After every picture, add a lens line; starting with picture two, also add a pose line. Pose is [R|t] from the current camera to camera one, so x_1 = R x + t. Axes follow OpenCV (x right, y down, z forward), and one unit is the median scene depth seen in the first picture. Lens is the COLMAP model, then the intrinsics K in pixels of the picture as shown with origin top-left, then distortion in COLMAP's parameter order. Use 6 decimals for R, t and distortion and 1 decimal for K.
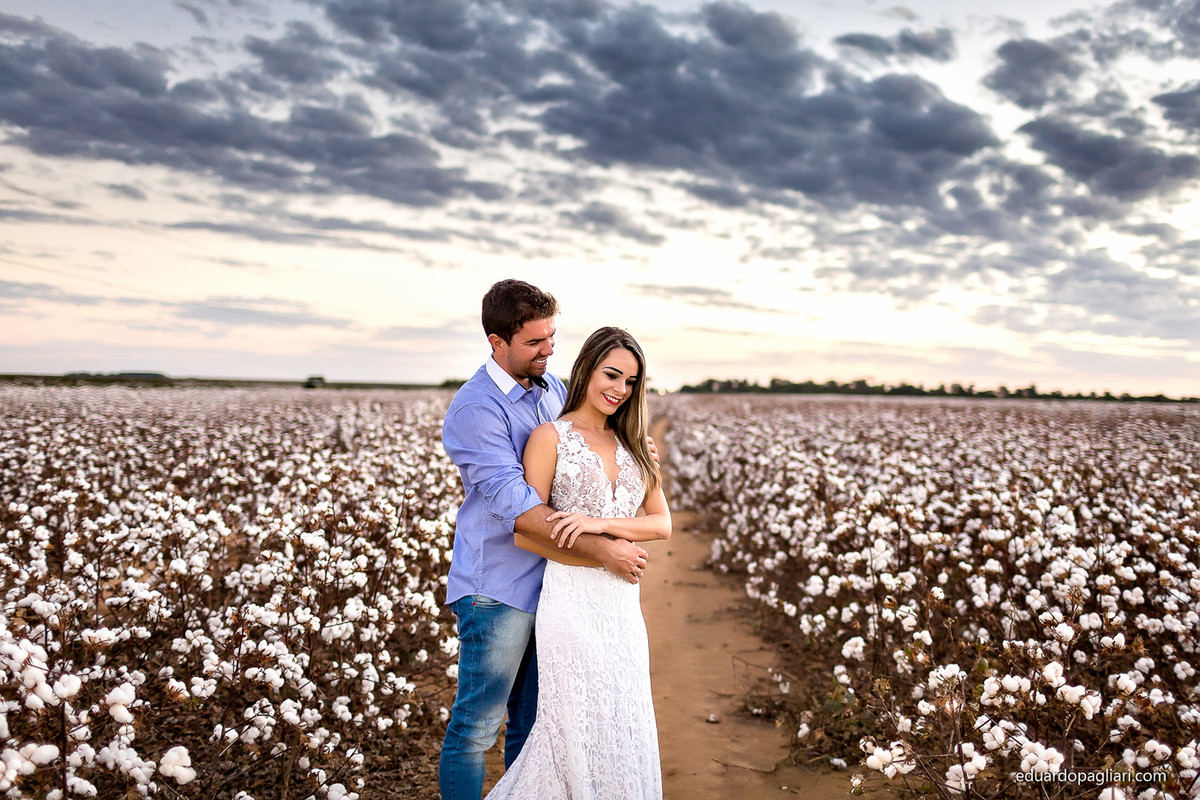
lens RADIAL K [[1192.7, 0, 639.5], [0, 1192.7, 401.2], [0, 0, 1]] dist [0.001056, 0.007525]
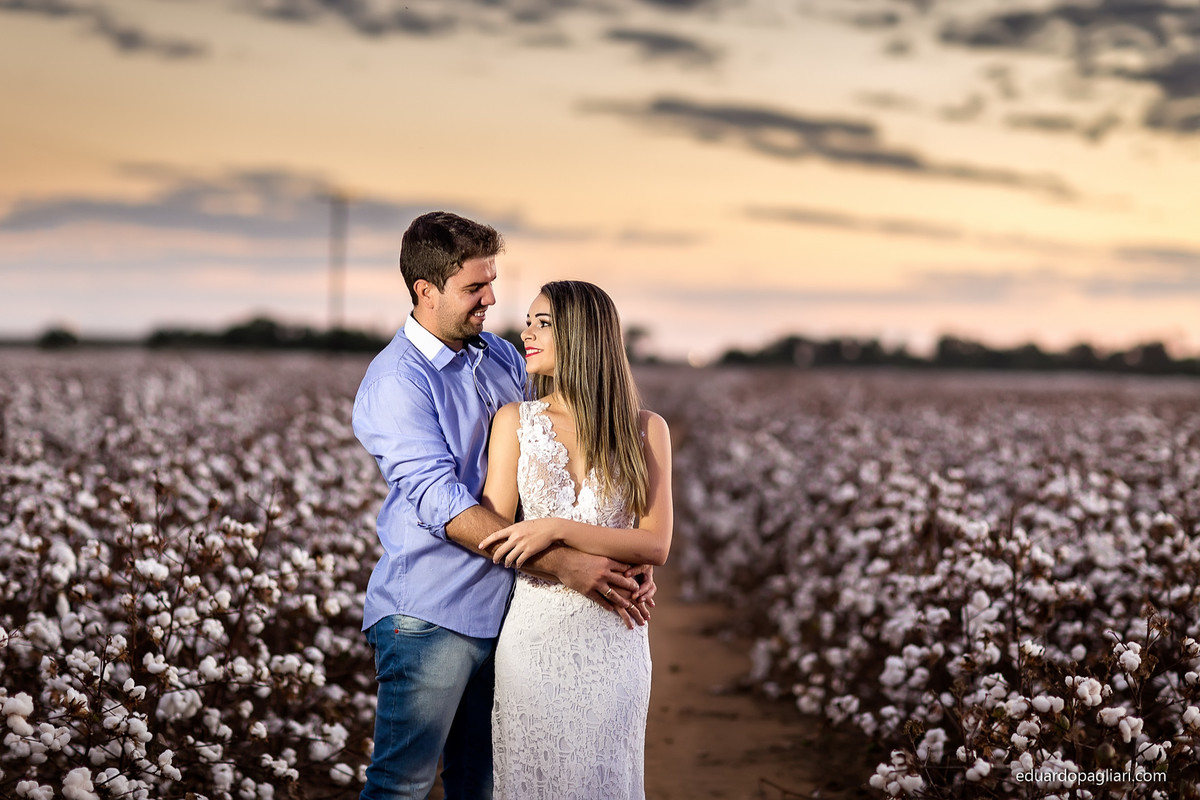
lens RADIAL K [[2918.1, 0, 600.0], [0, 2918.1, 400.0], [0, 0, 1]] dist [-0.108506, -0.849878]
pose [[0.999855, 0.015533, -0.007033, -0.000763], [-0.015498, 0.999867, 0.005077, 0.004827], [0.007111, -0.004967, 0.999962, -0.669180]]
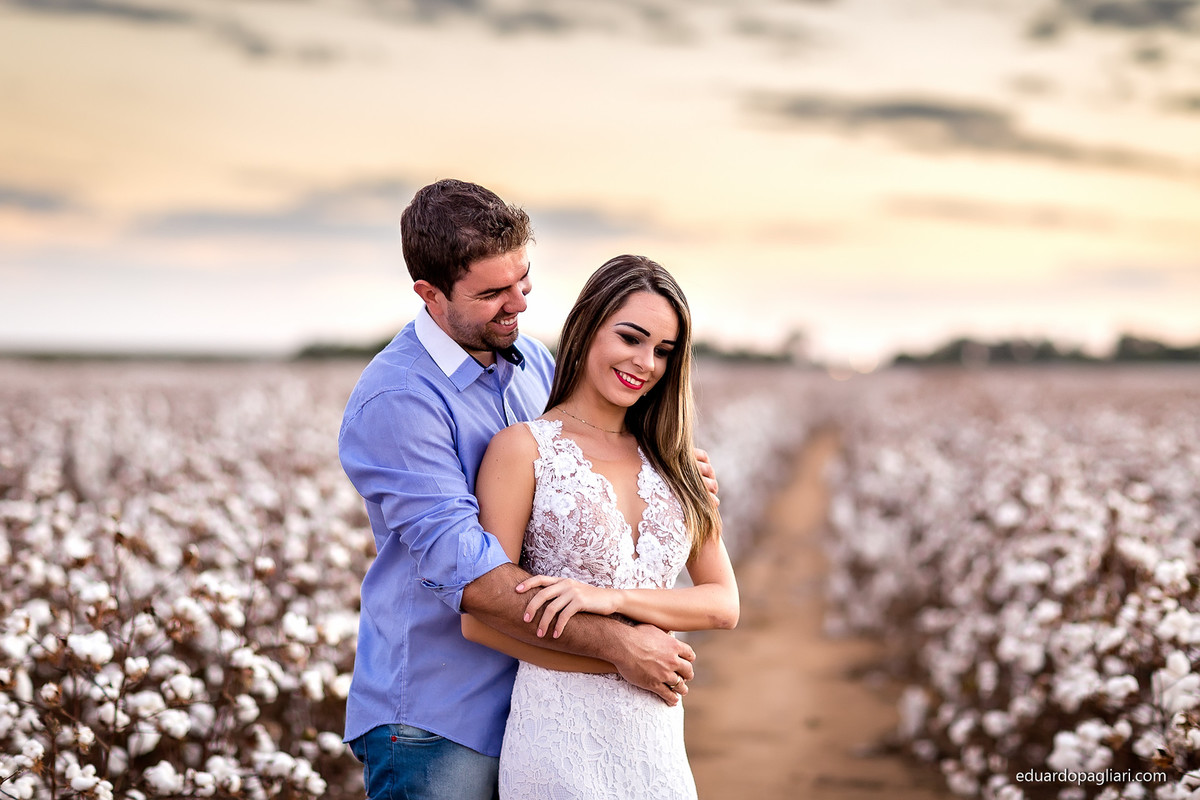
lens RADIAL K [[2991.8, 0, 521.0], [0, 2991.8, 398.5], [0, 0, 1]] dist [-0.113259, -0.214747]
pose [[0.996033, -0.007102, -0.088699, 0.037745], [0.007320, 0.999971, 0.002127, 0.002275], [0.088681, -0.002768, 0.996056, -0.316494]]
